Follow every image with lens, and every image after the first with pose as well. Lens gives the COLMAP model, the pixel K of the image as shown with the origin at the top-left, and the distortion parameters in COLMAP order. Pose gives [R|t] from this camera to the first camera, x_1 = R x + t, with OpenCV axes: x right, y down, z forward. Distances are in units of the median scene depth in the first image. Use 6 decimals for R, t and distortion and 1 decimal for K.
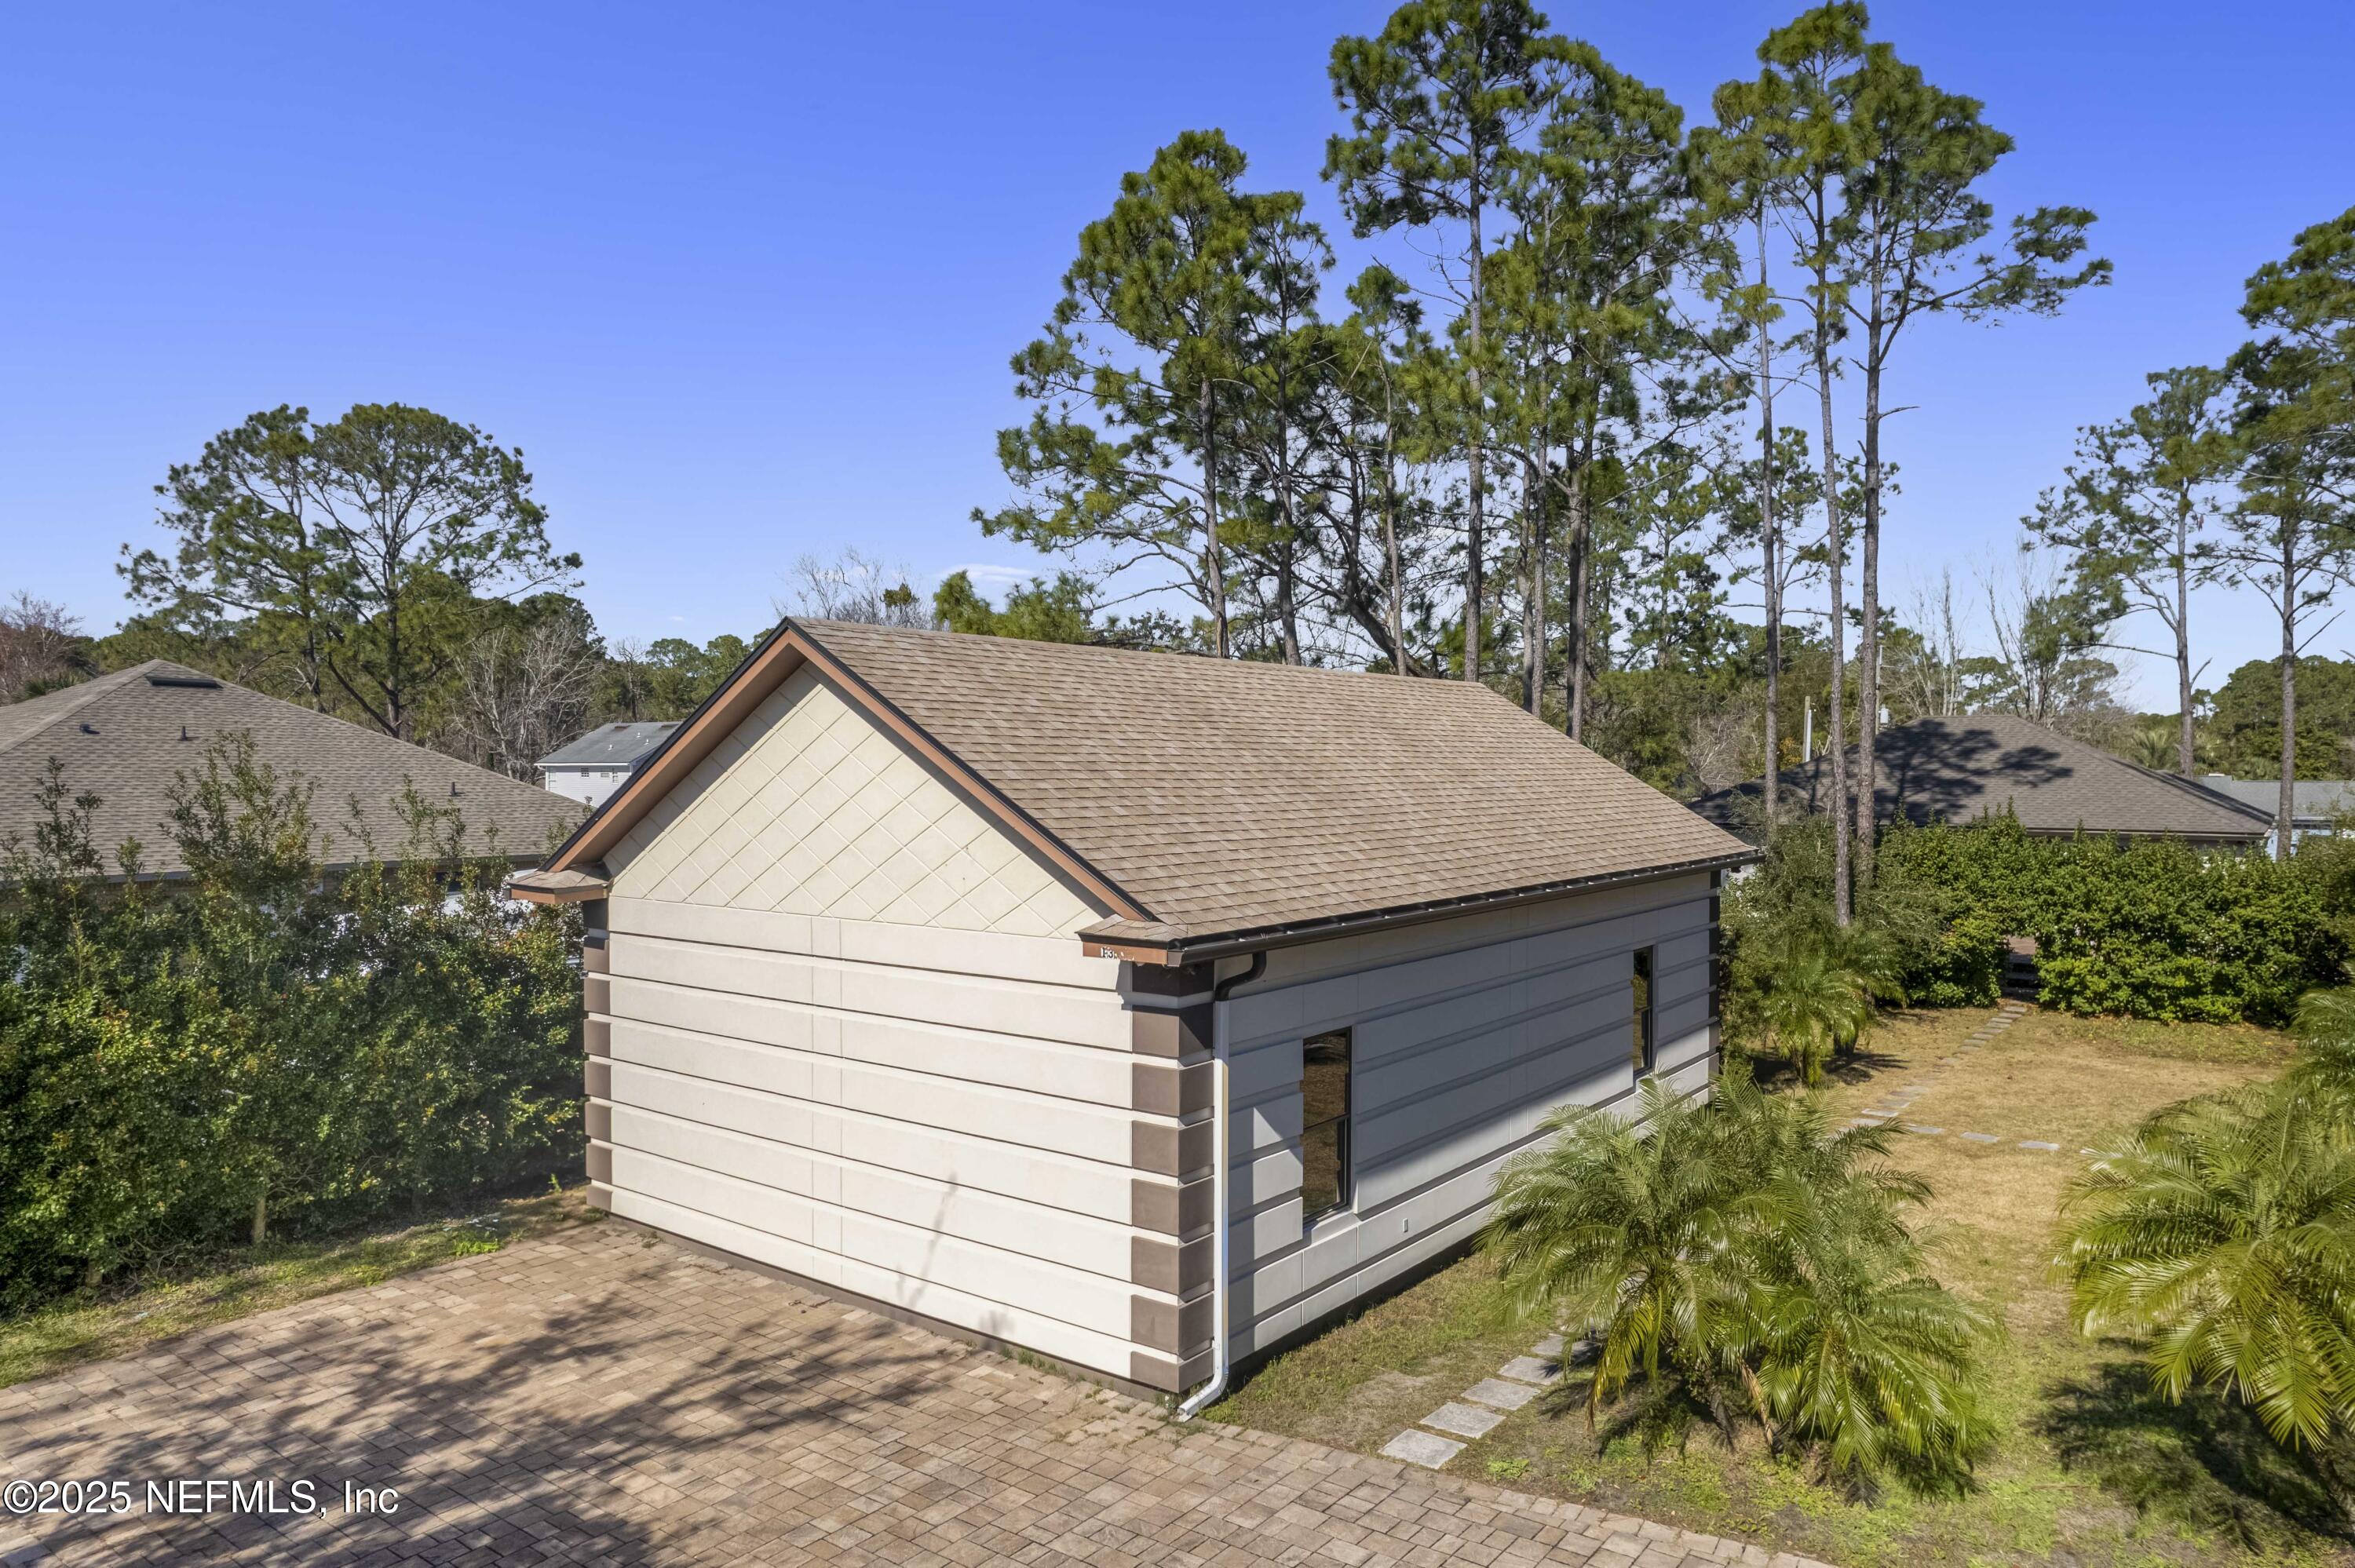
lens RADIAL K [[1488.6, 0, 1179.3], [0, 1488.6, 729.7], [0, 0, 1]] dist [-0.132036, 0.119520]
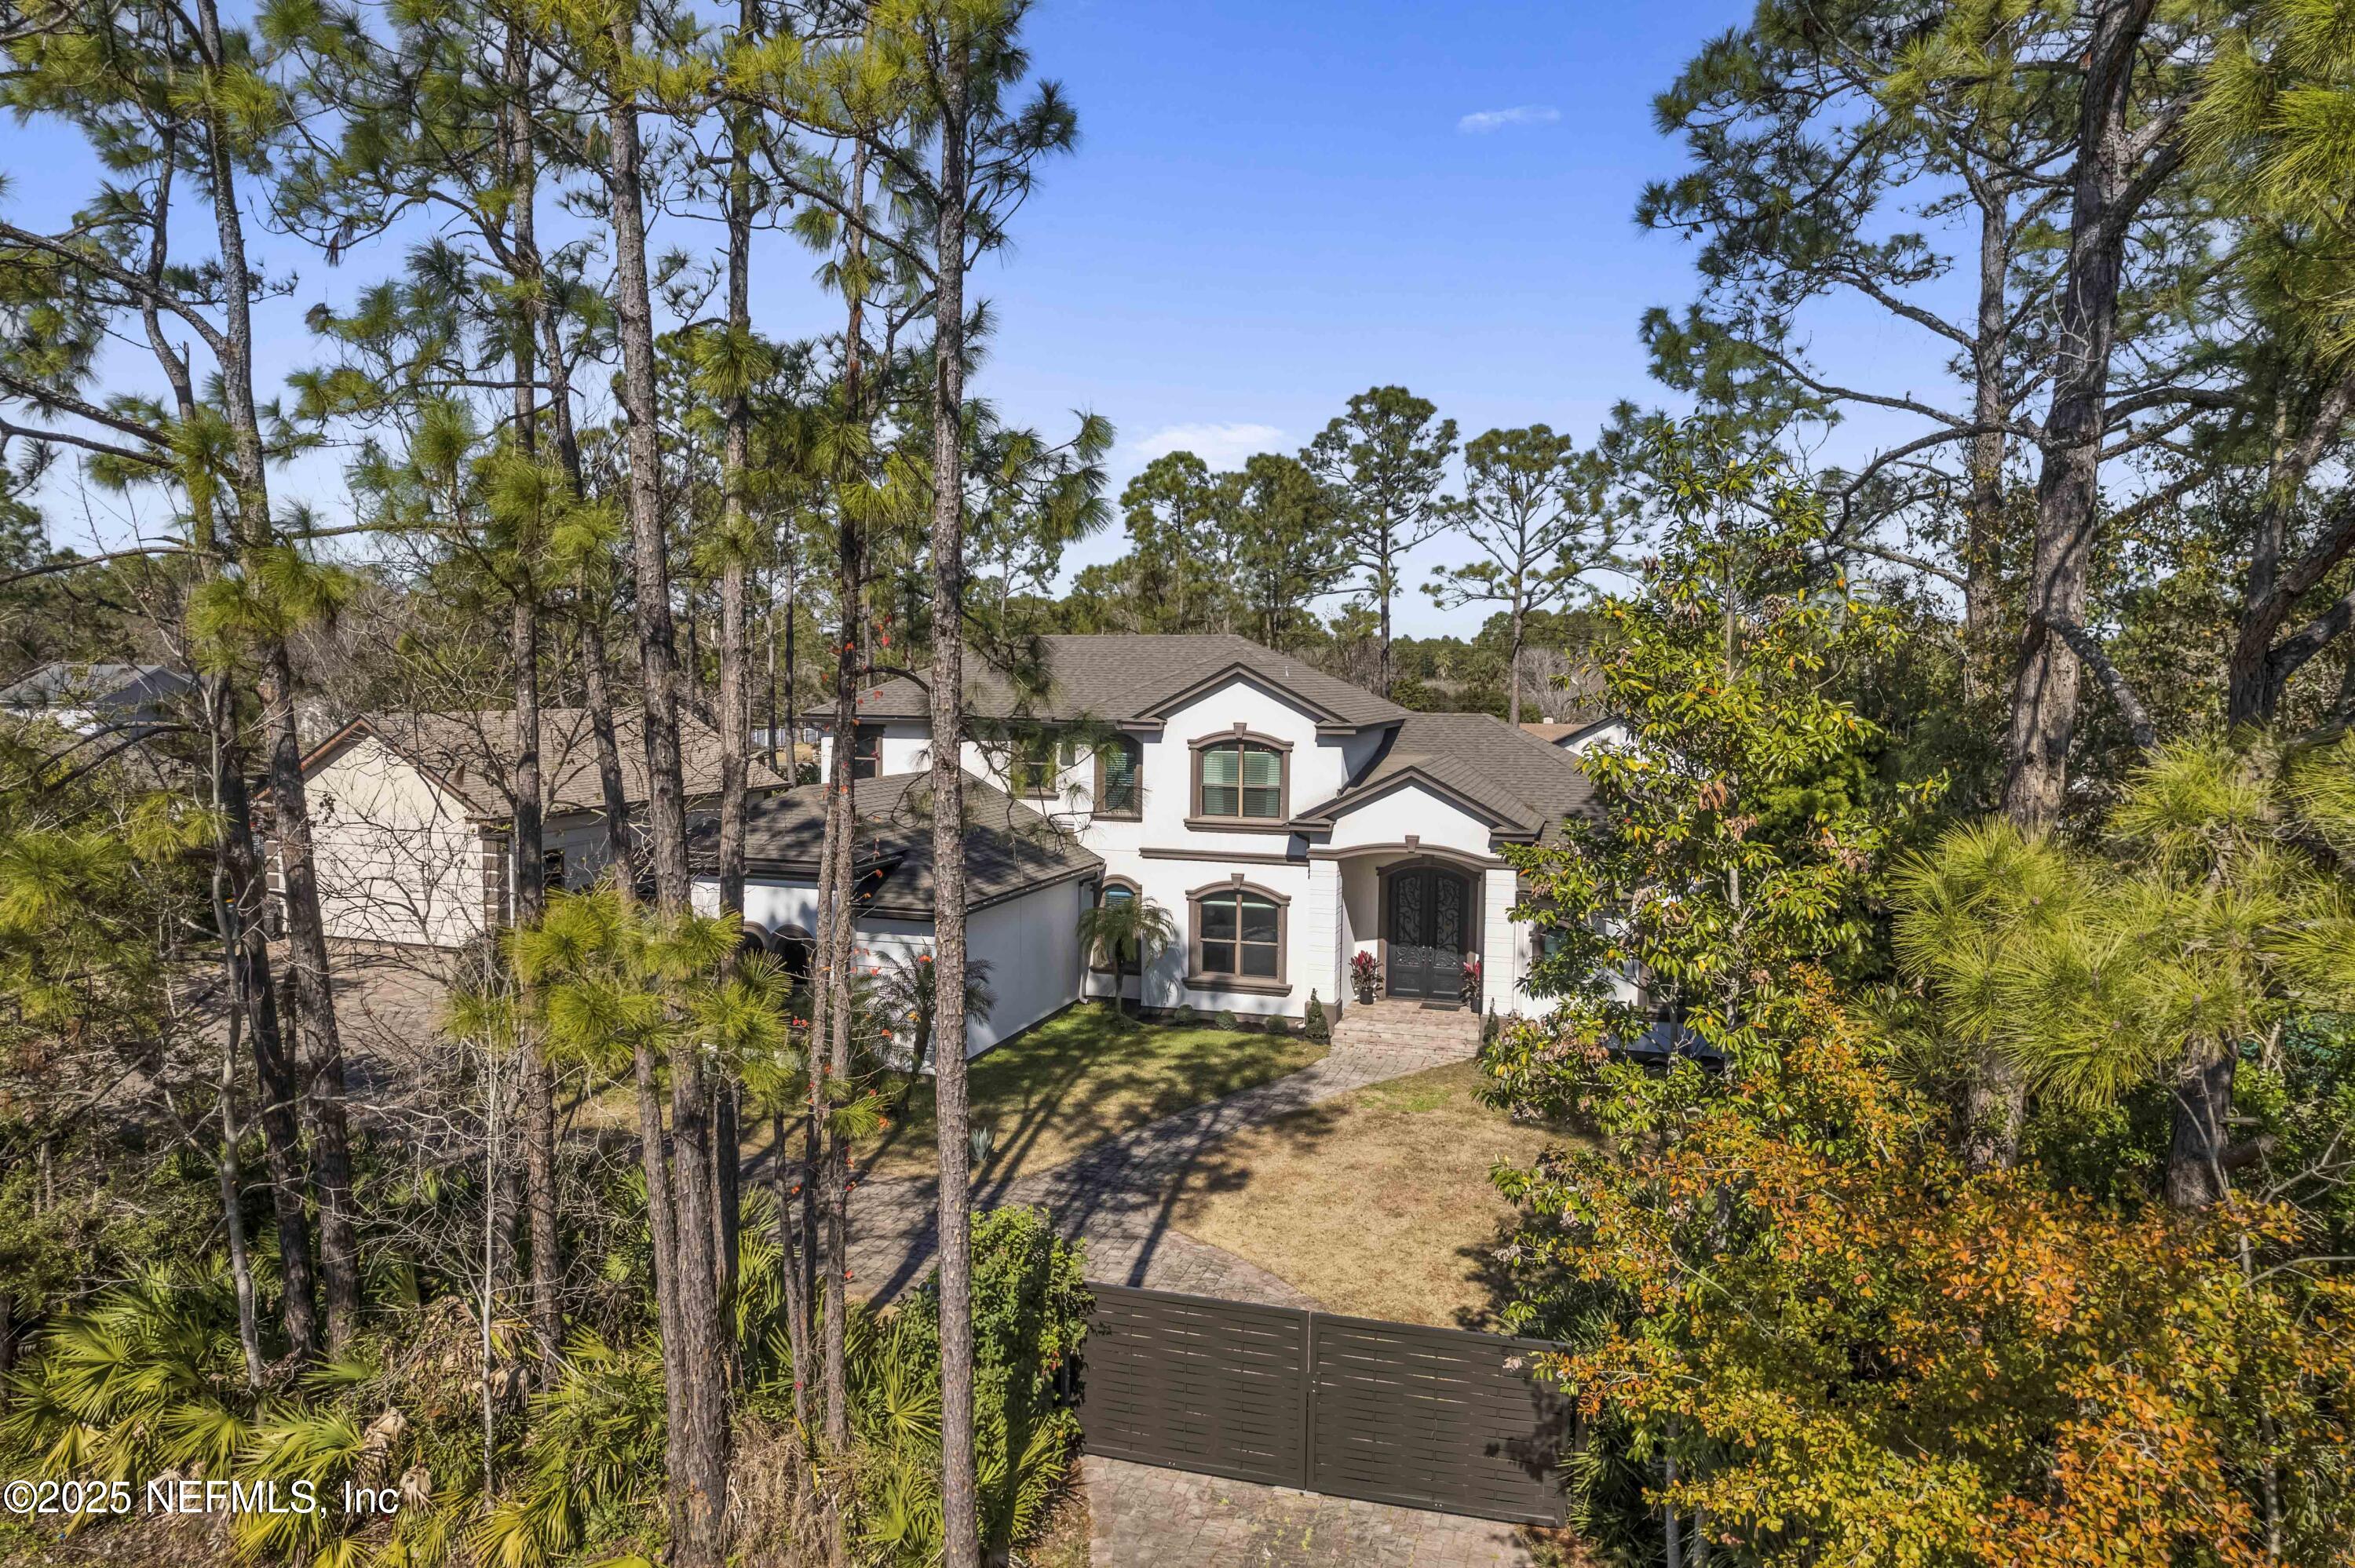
lens RADIAL K [[1462.1, 0, 1187.8], [0, 1462.1, 768.8], [0, 0, 1]] dist [-0.006001, -0.002337]
pose [[0.937363, -0.009280, 0.348231, 0.285845], [-0.024193, 0.995497, 0.091654, -0.265243], [-0.347513, -0.094338, 0.932917, -2.298655]]
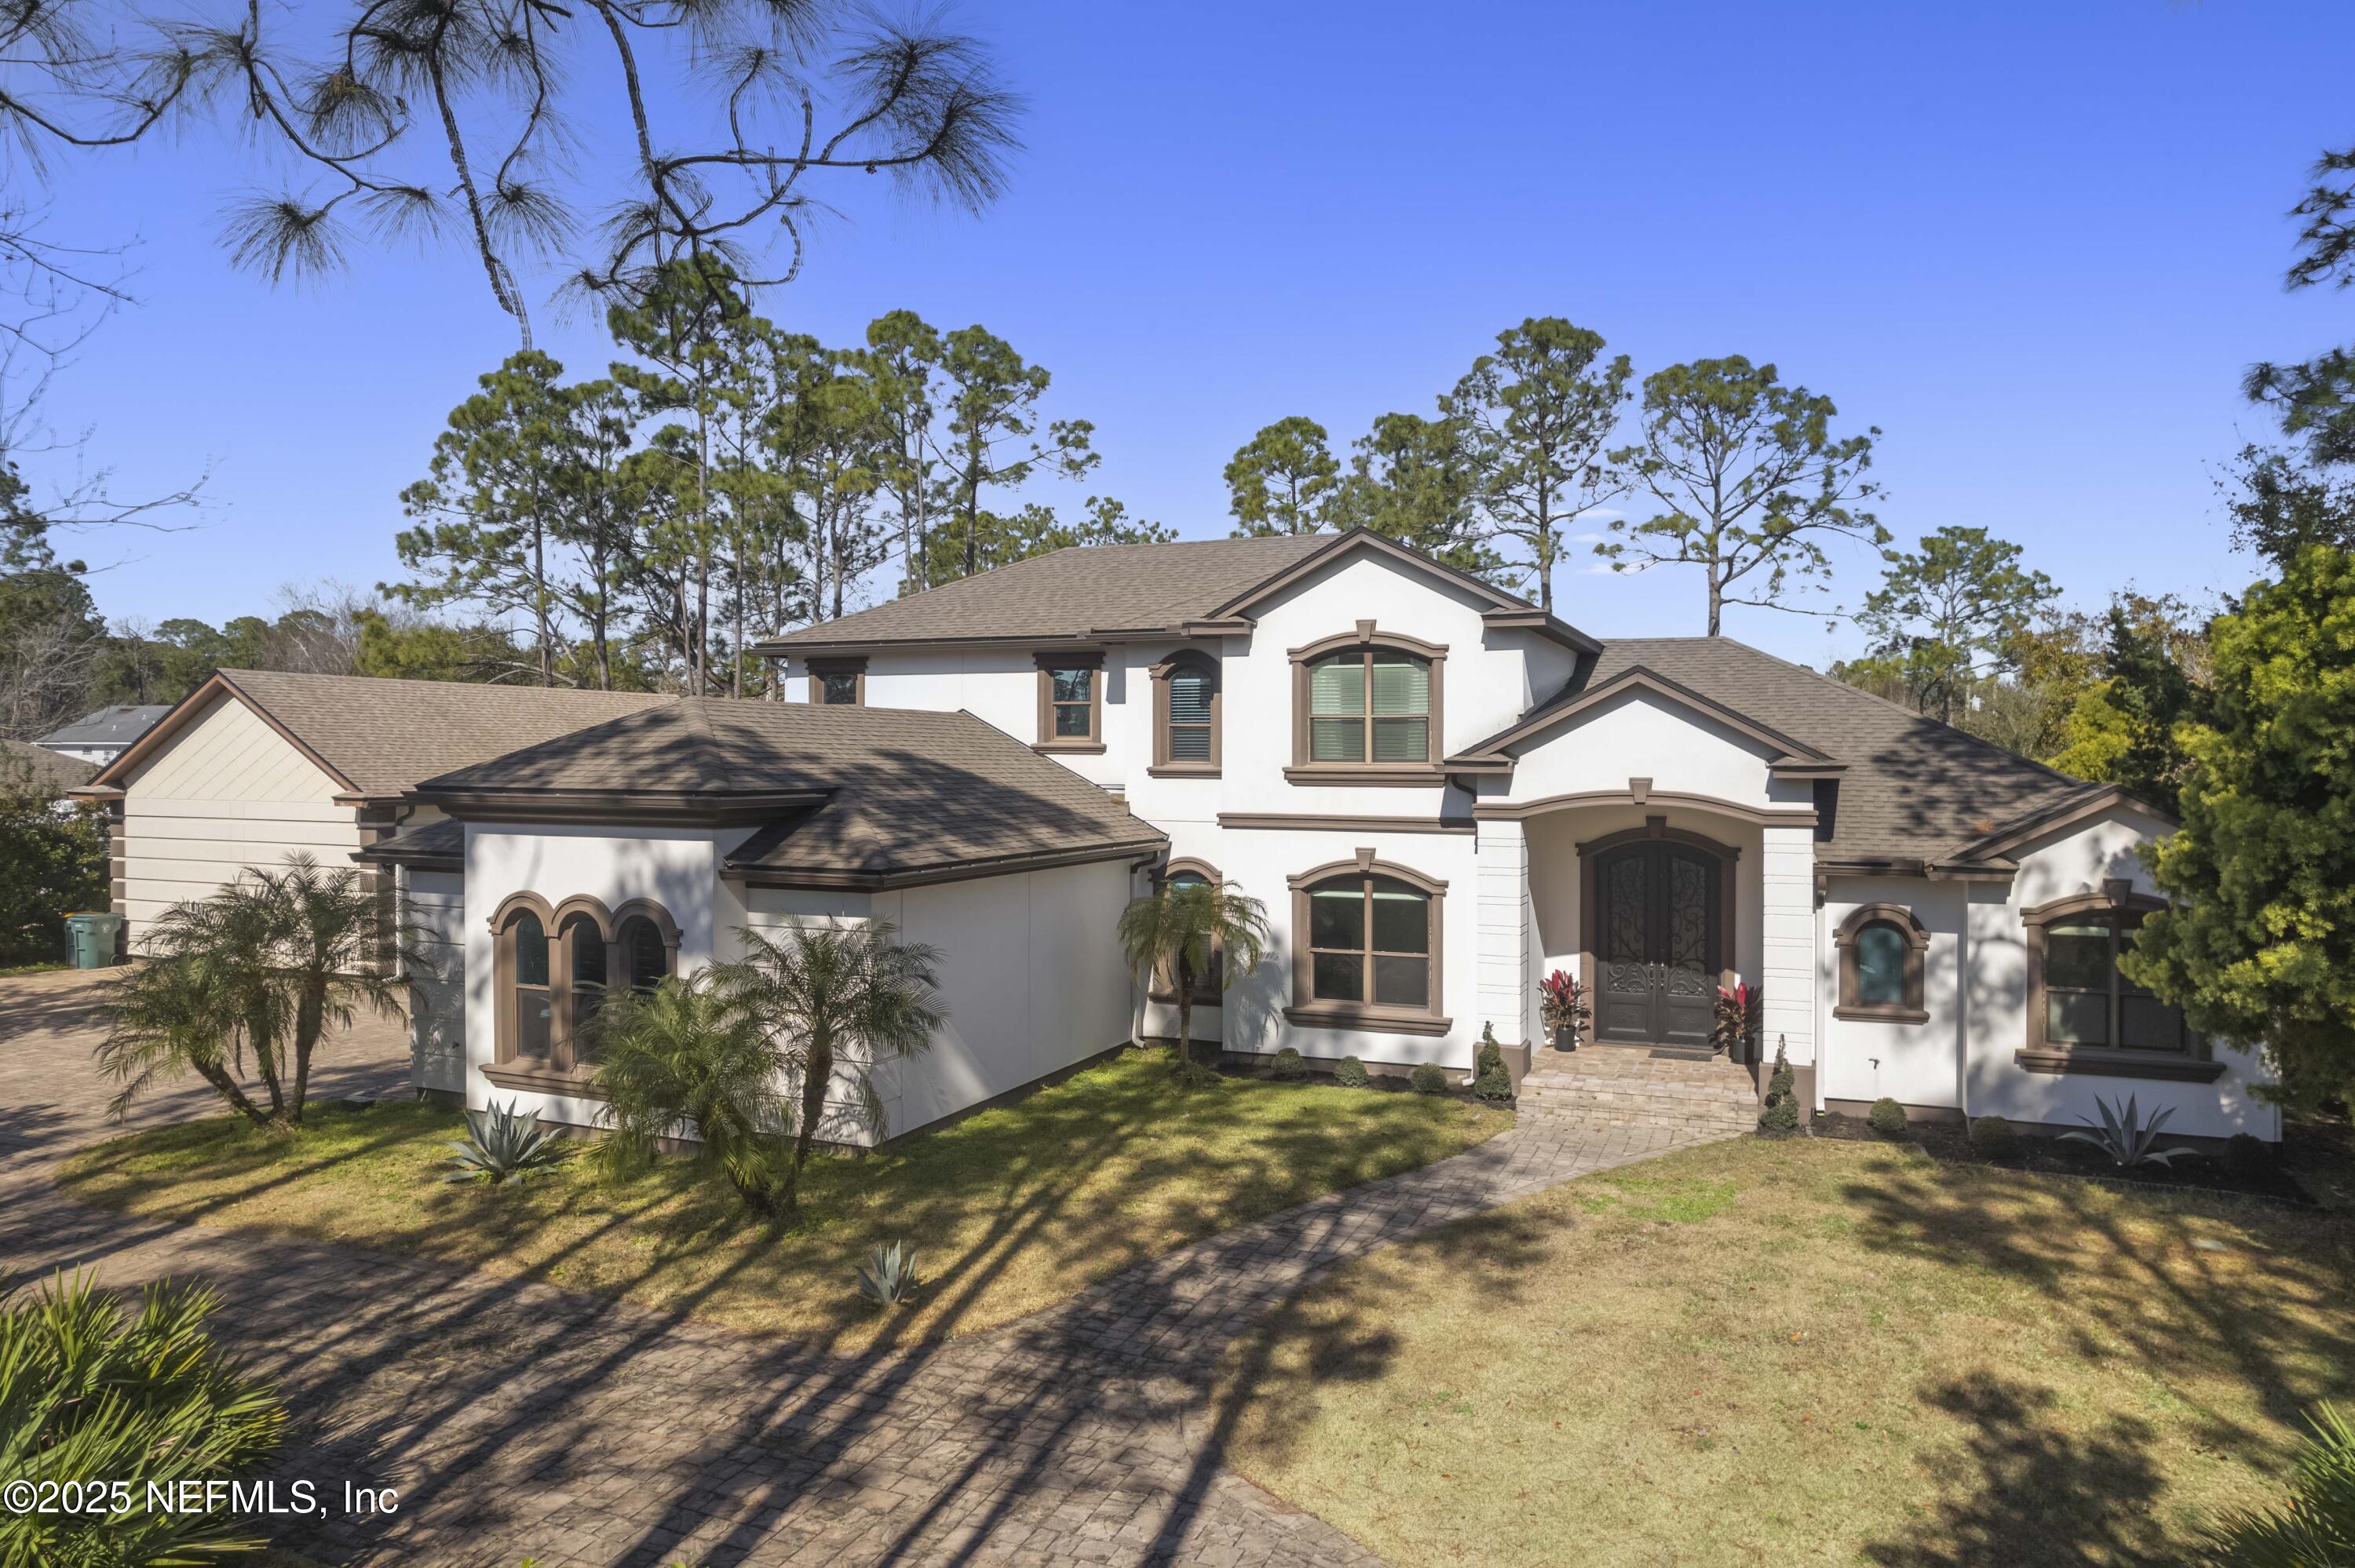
lens RADIAL K [[1462.1, 0, 1187.8], [0, 1462.1, 768.8], [0, 0, 1]] dist [-0.006001, -0.002337]
pose [[0.964833, -0.000371, 0.262864, 0.593799], [-0.009125, 0.999349, 0.034906, -0.014809], [-0.262706, -0.036077, 0.964201, -1.578067]]
